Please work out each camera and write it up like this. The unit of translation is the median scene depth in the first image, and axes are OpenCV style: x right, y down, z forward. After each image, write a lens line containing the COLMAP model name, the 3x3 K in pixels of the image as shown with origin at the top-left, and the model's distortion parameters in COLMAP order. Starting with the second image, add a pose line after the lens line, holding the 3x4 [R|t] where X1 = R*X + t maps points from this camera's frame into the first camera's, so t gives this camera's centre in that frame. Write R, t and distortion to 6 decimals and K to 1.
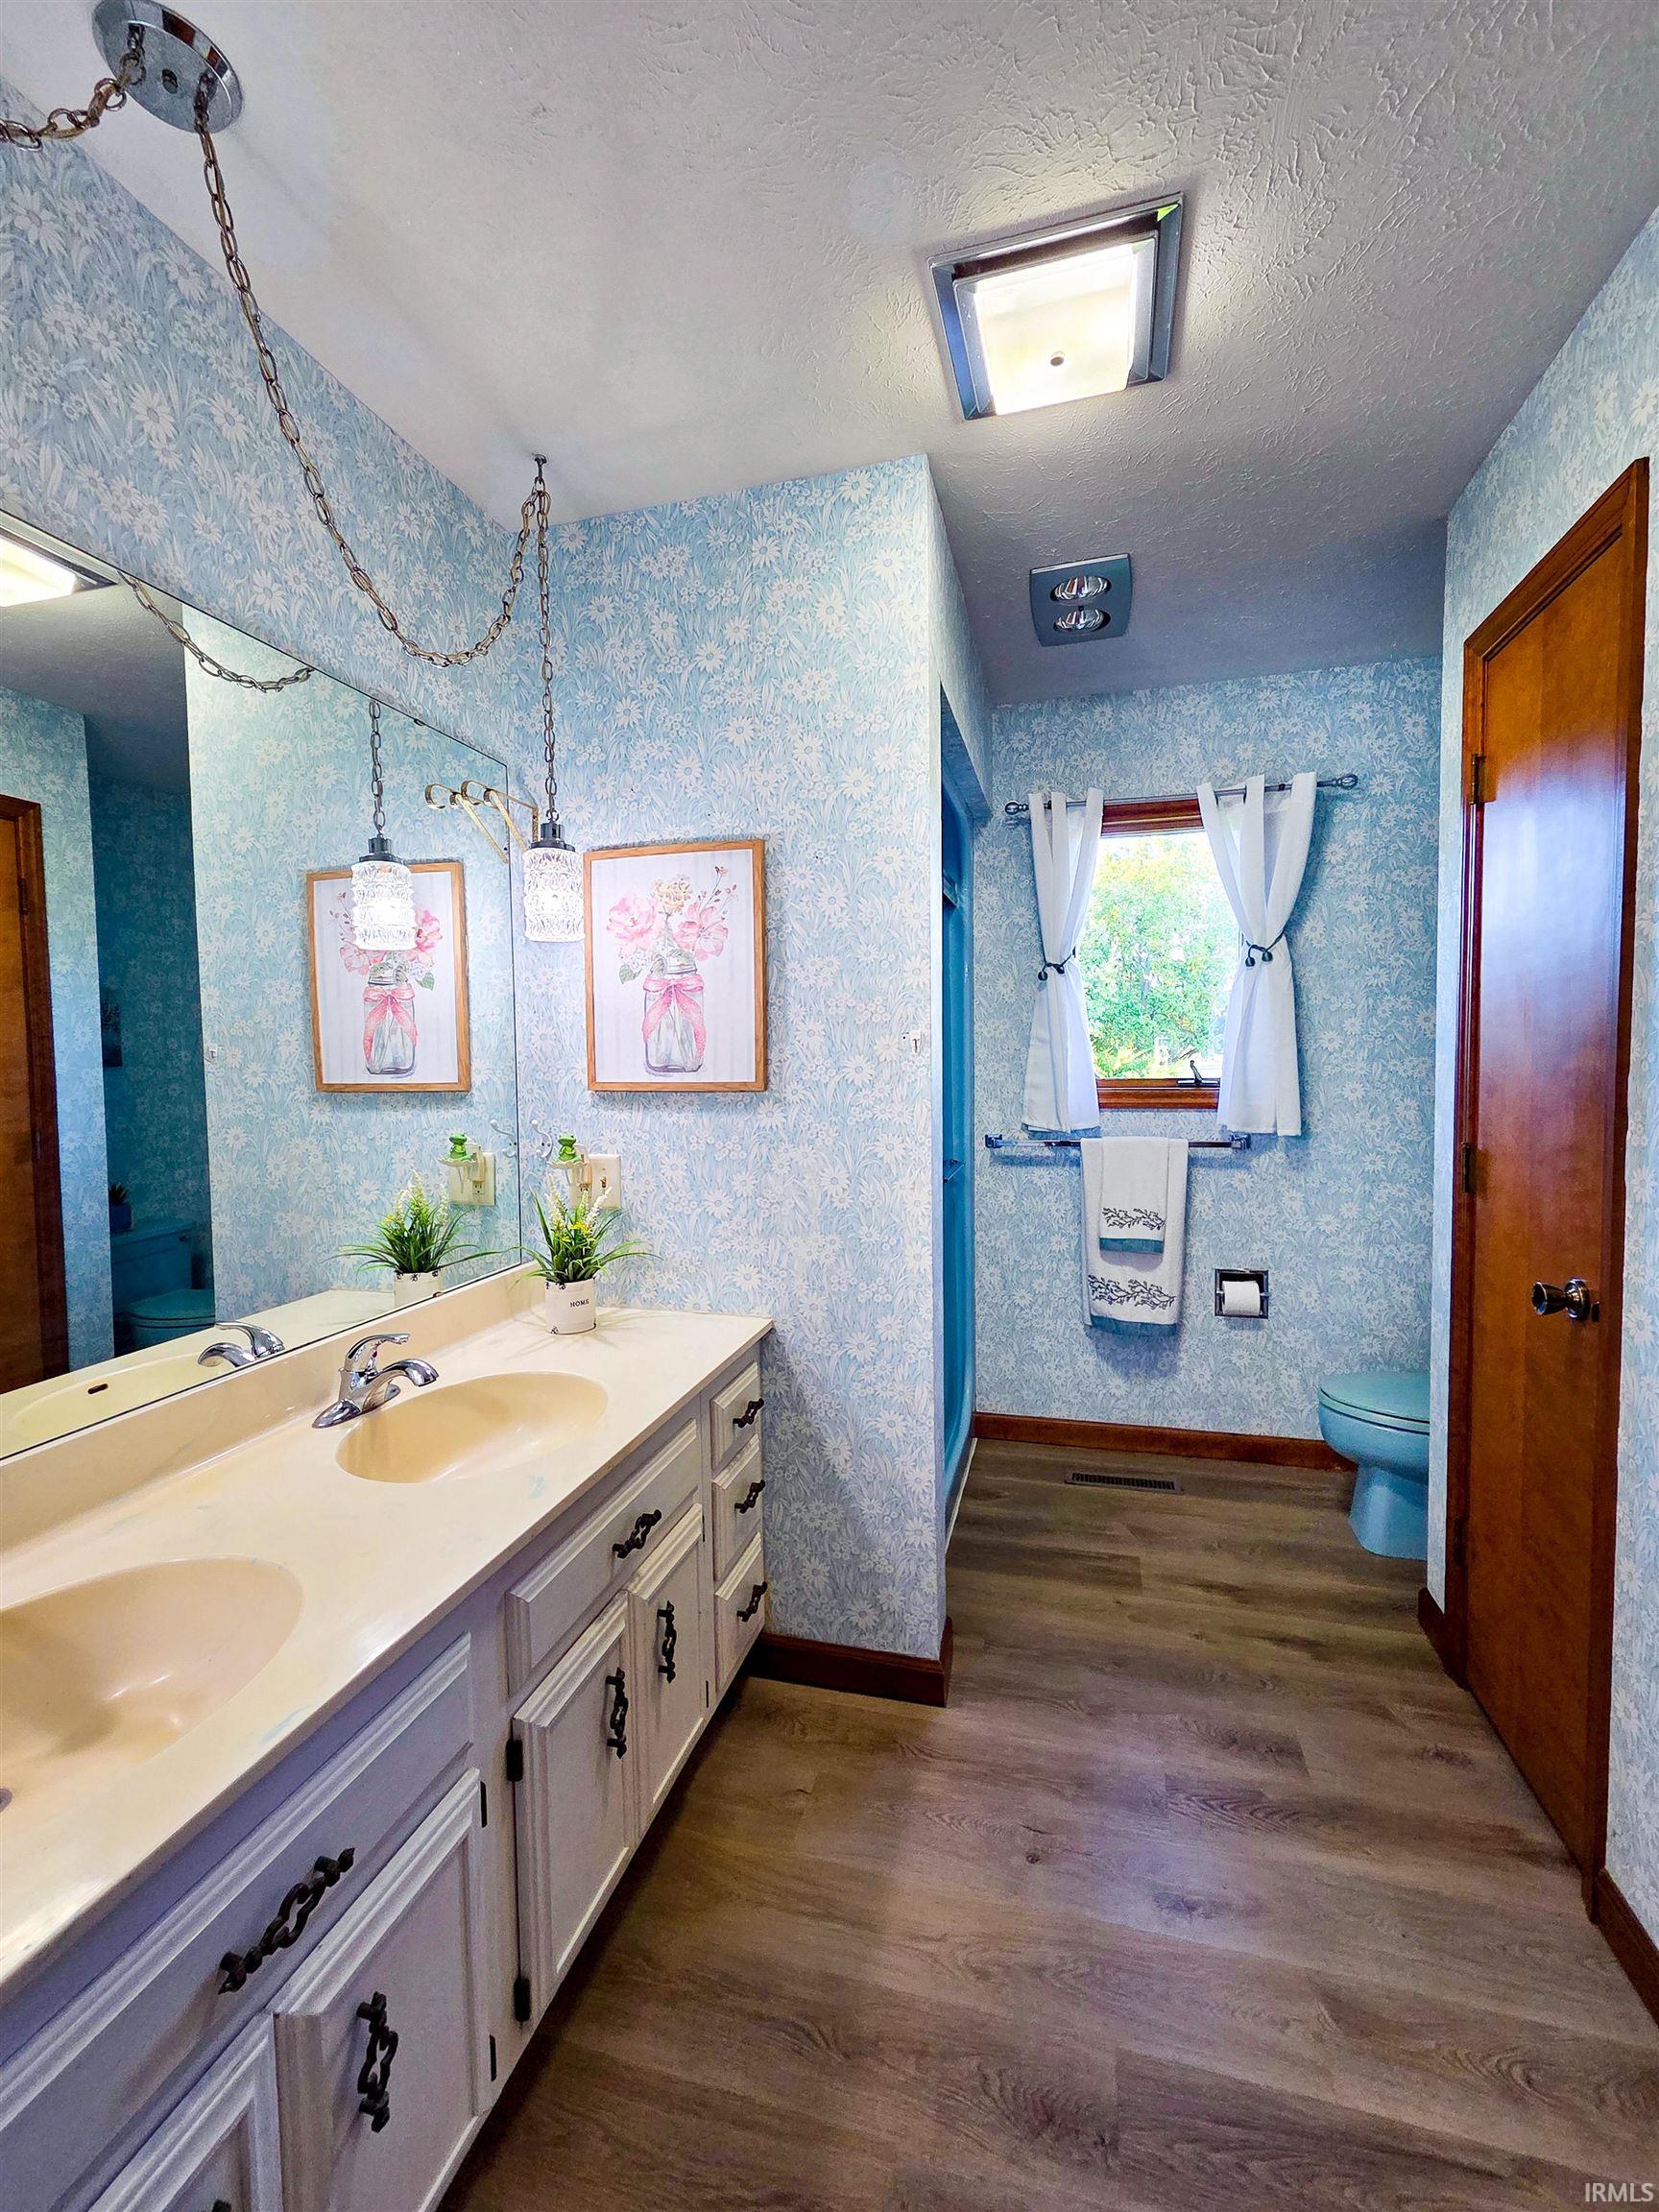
lens RADIAL K [[907.2, 0, 838.3], [0, 907.2, 1105.4], [0, 0, 1]] dist [0.006370, -0.000630]
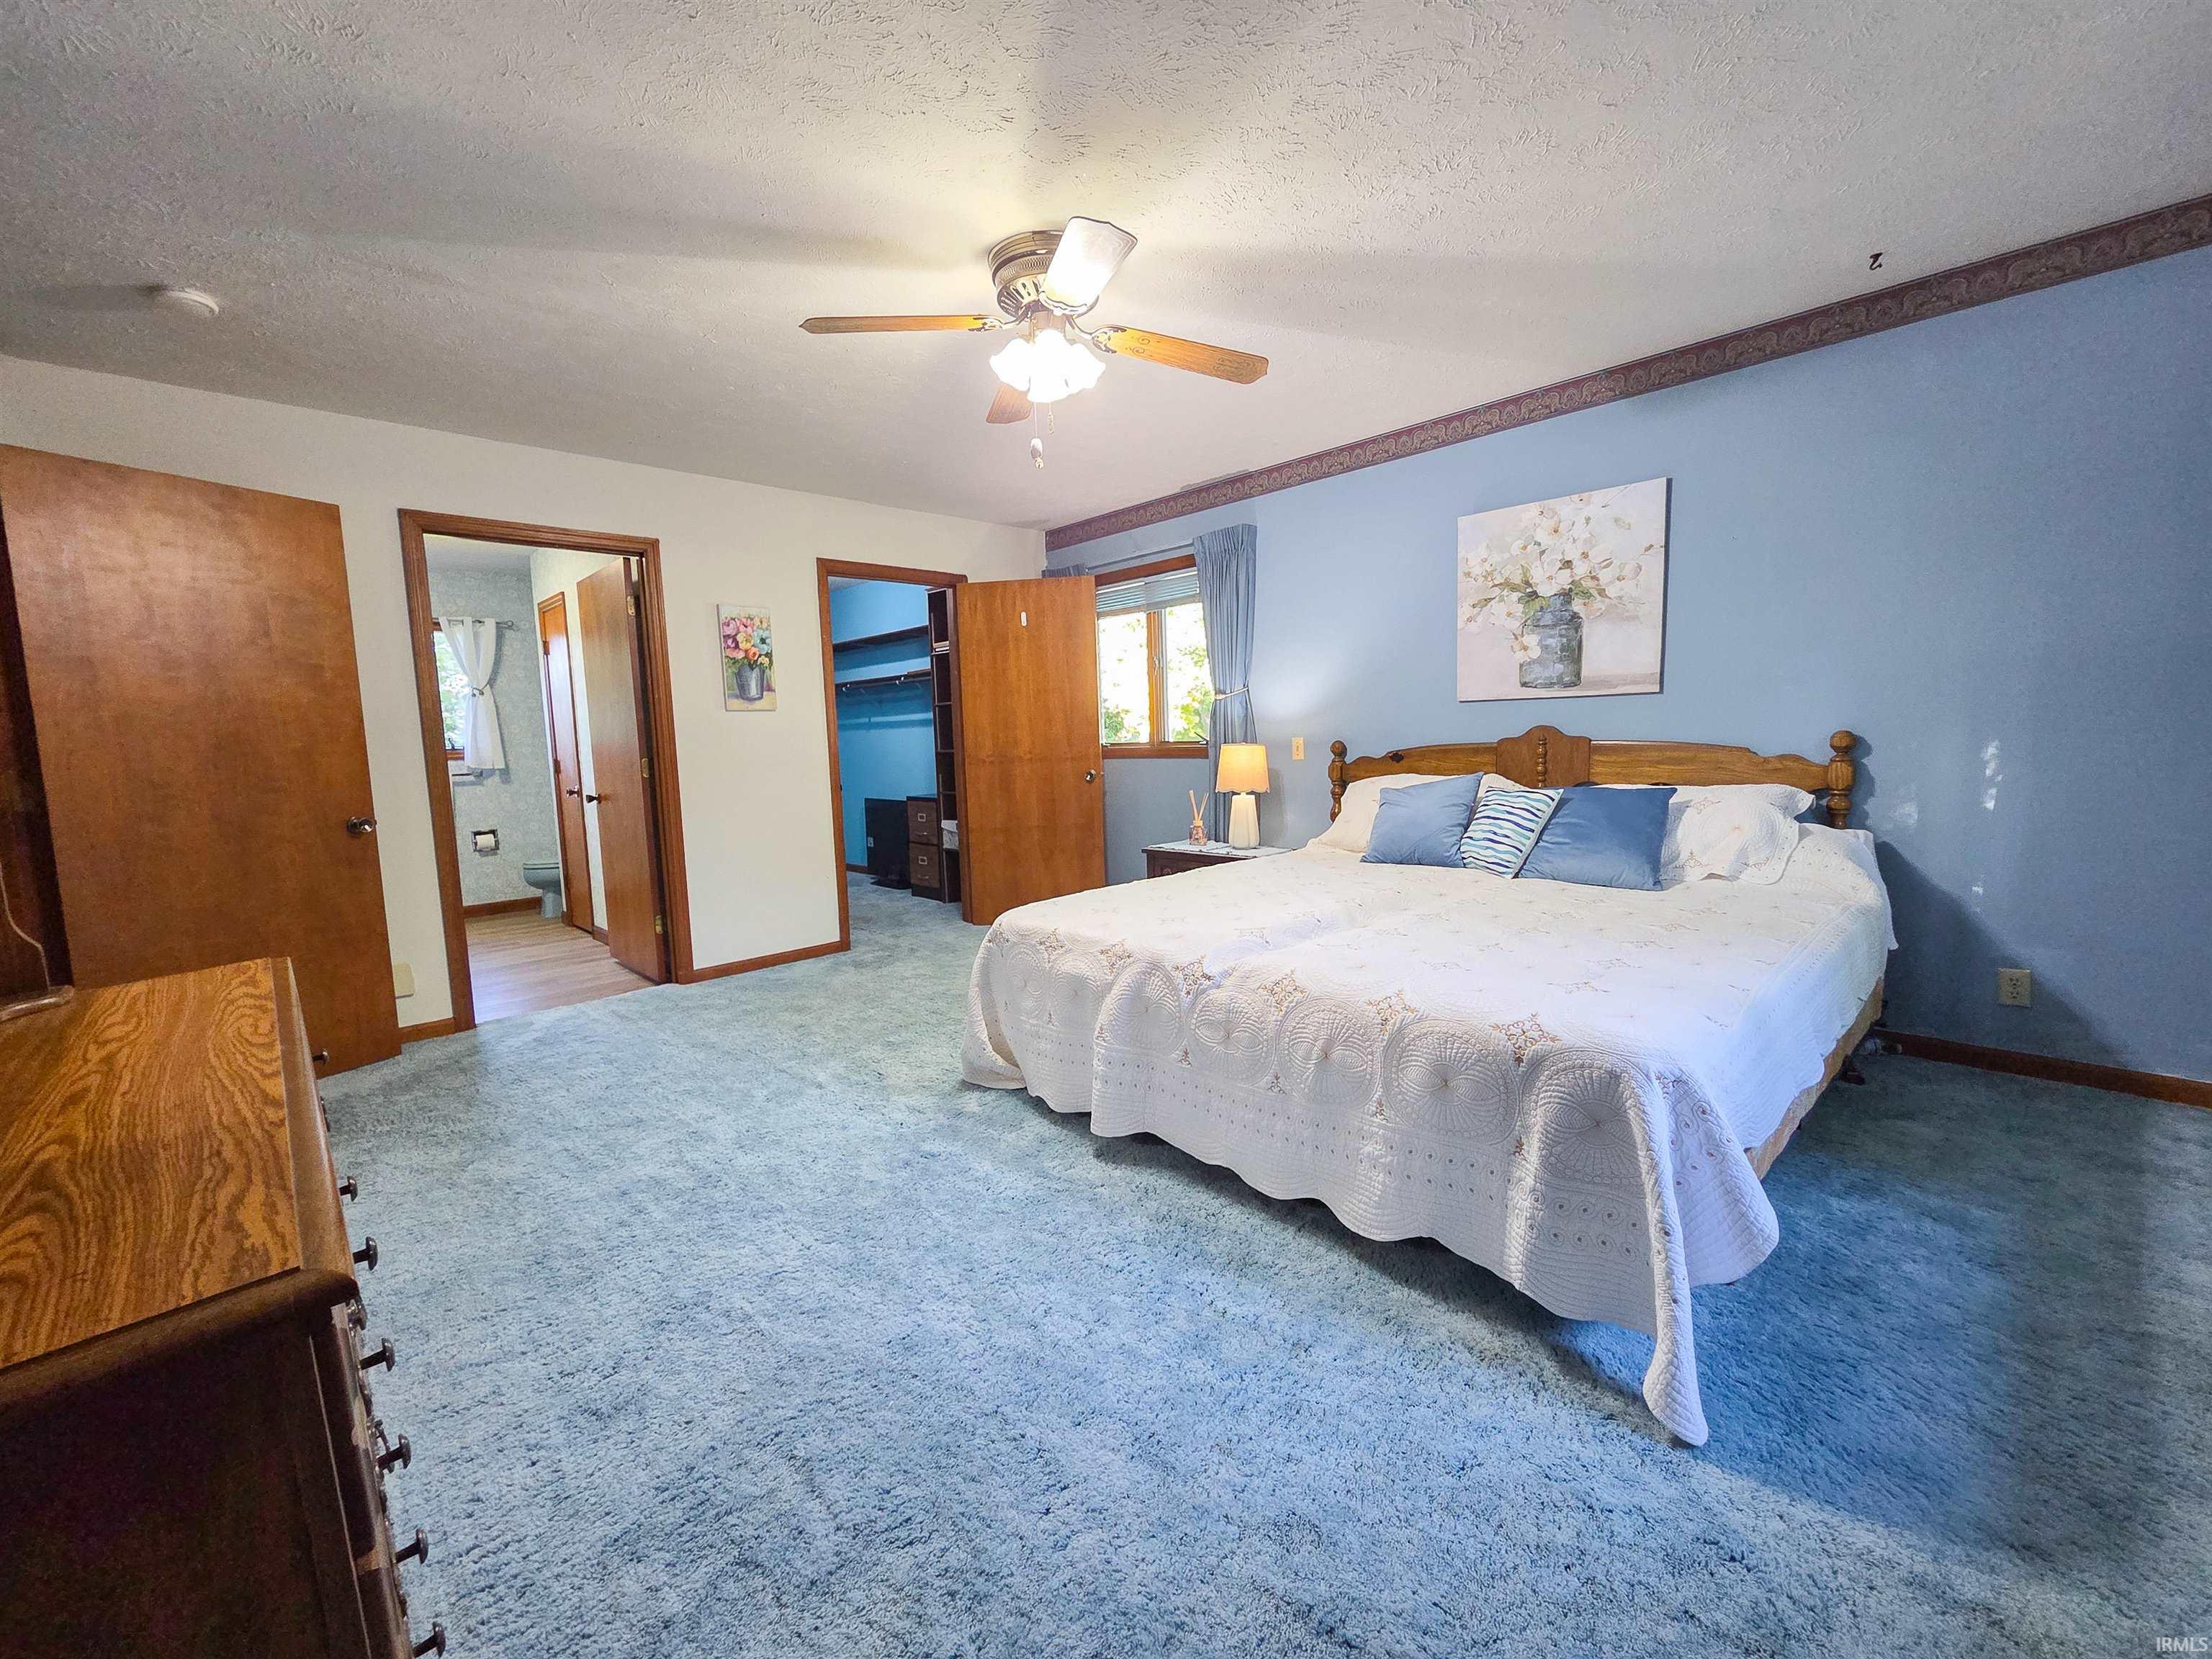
lens RADIAL K [[907.2, 0, 1113.6], [0, 907.2, 829.2], [0, 0, 1]] dist [0.006370, -0.000630]
pose [[0.506180, -0.089186, 0.857804, -0.723202], [0.066257, 0.995720, 0.064428, 0.137890], [-0.859879, 0.024224, 0.509923, -1.539049]]
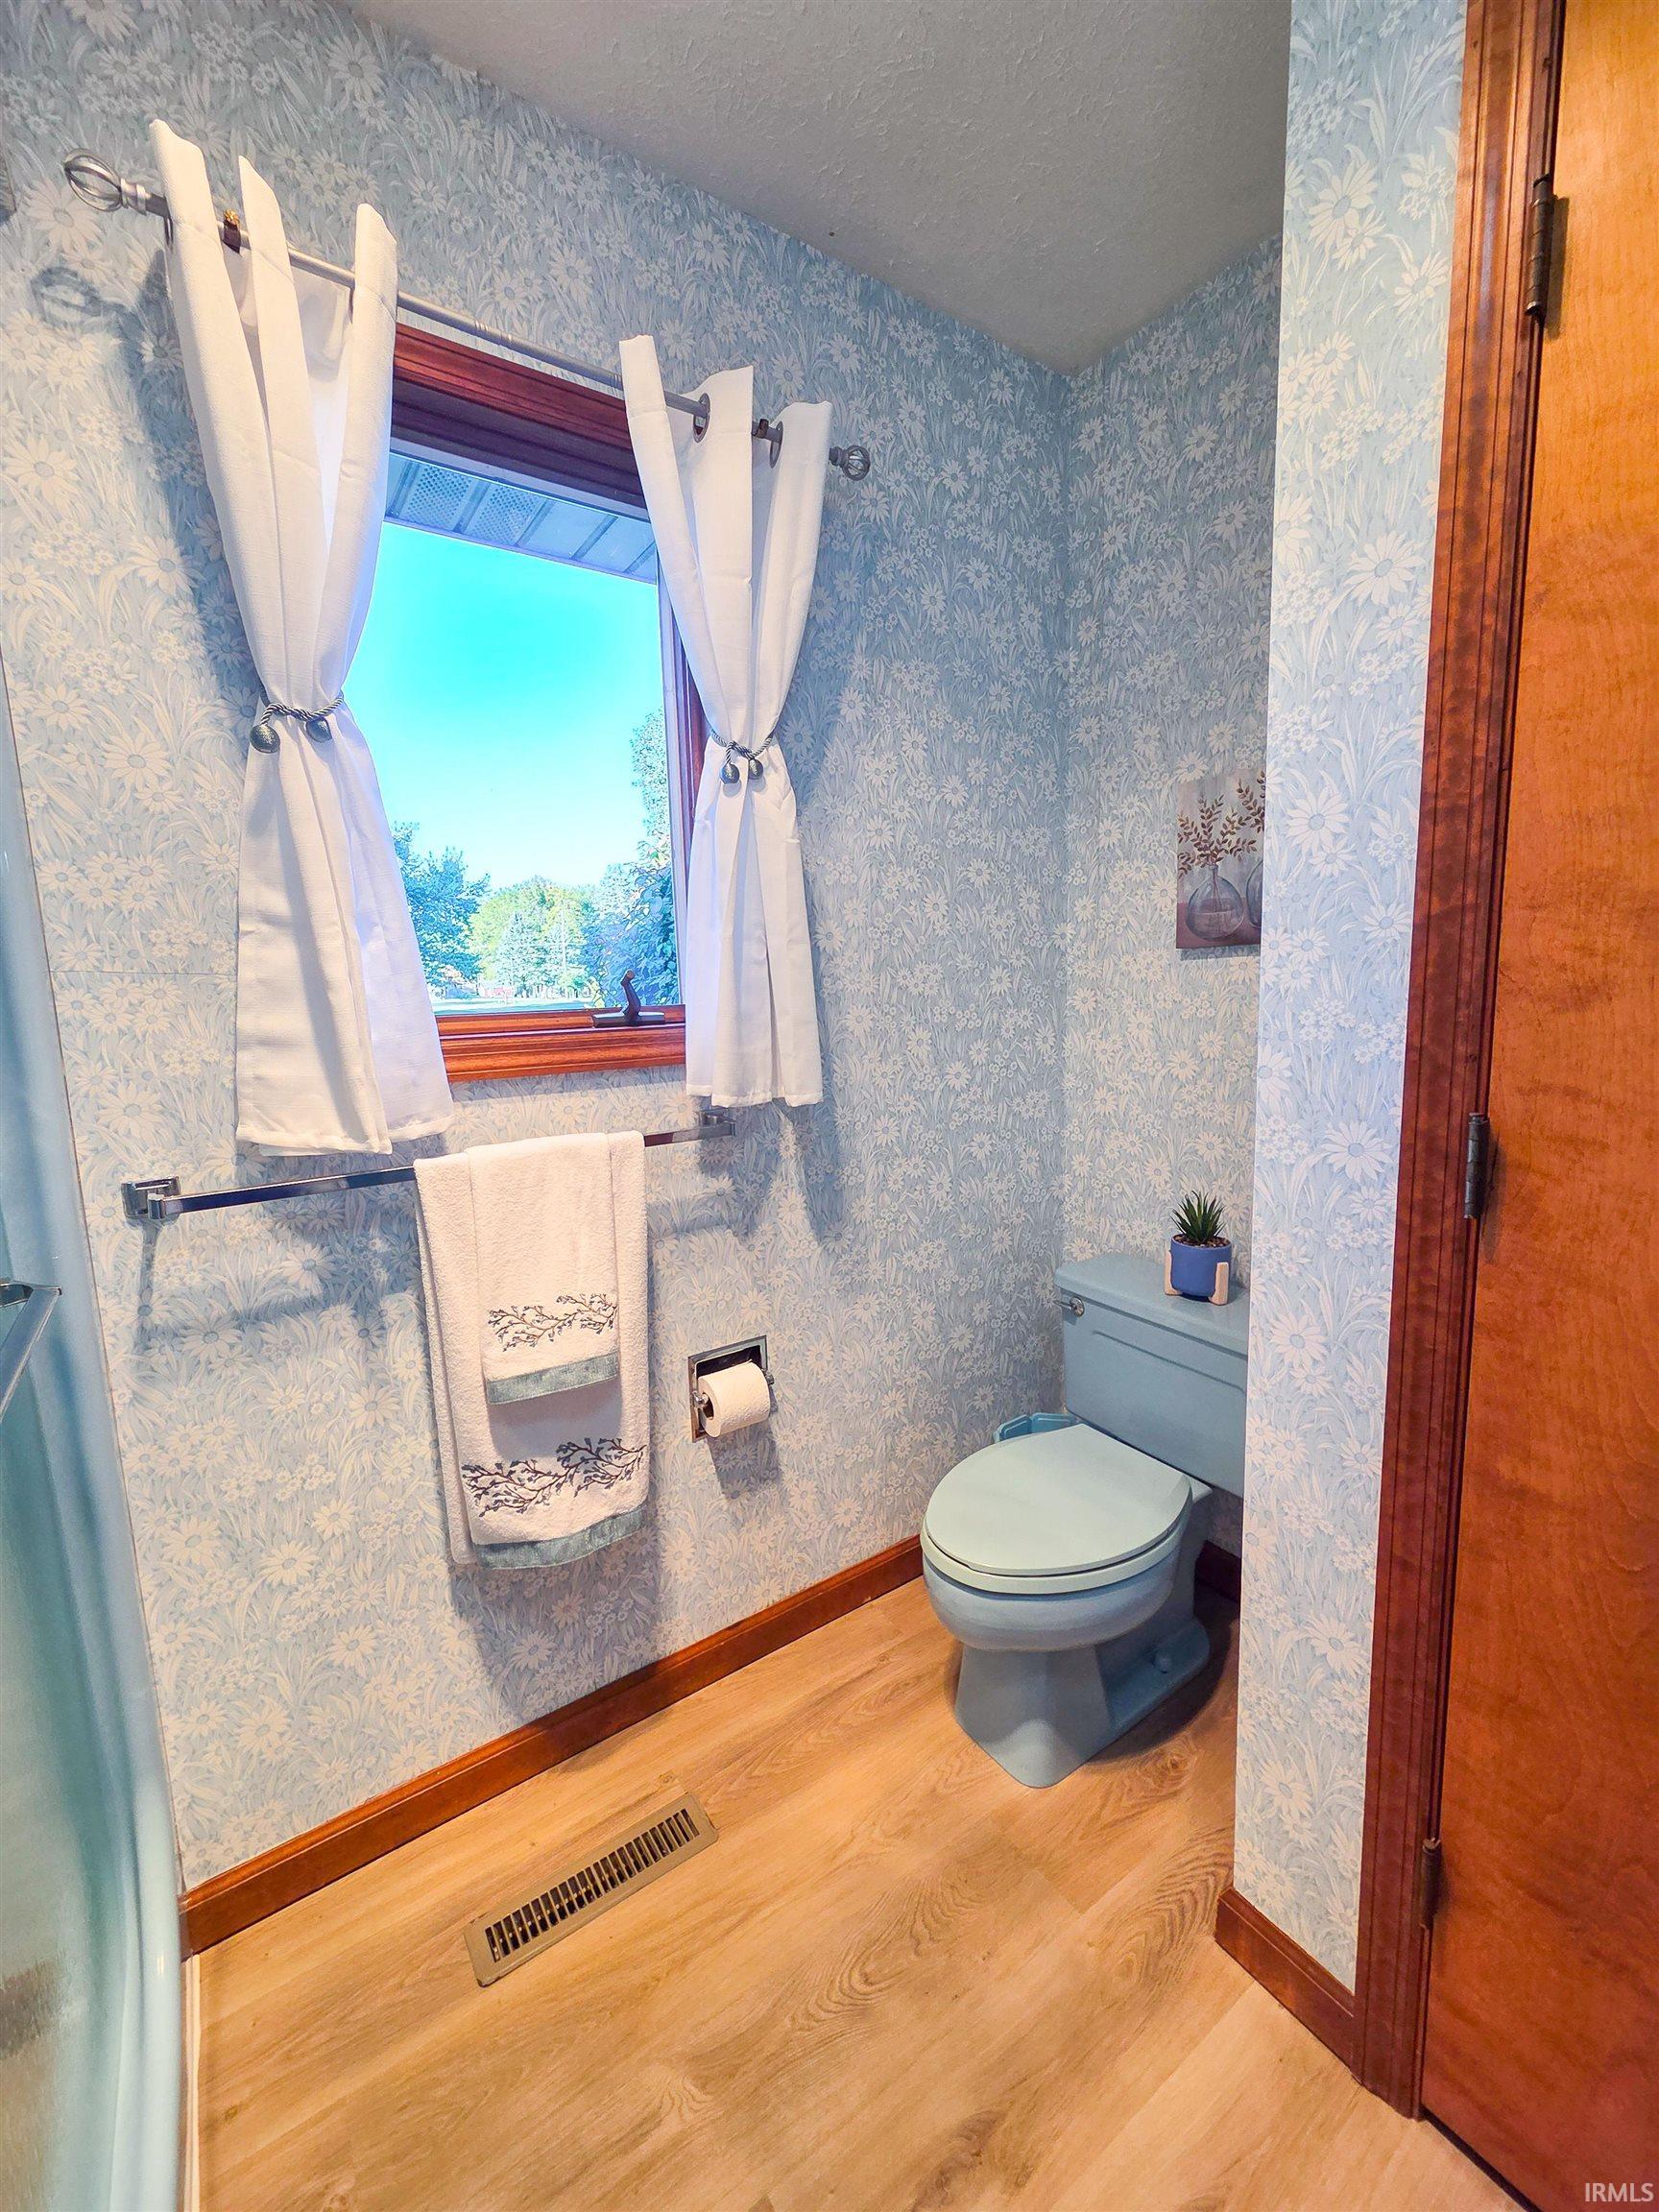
lens RADIAL K [[907.2, 0, 839.2], [0, 907.2, 1103.3], [0, 0, 1]] dist [0.006370, -0.000630]
pose [[0.637920, -0.112613, 0.761824, 0.078604], [0.053050, 0.993327, 0.102411, -0.023014], [-0.768273, -0.024915, 0.639637, 0.598510]]
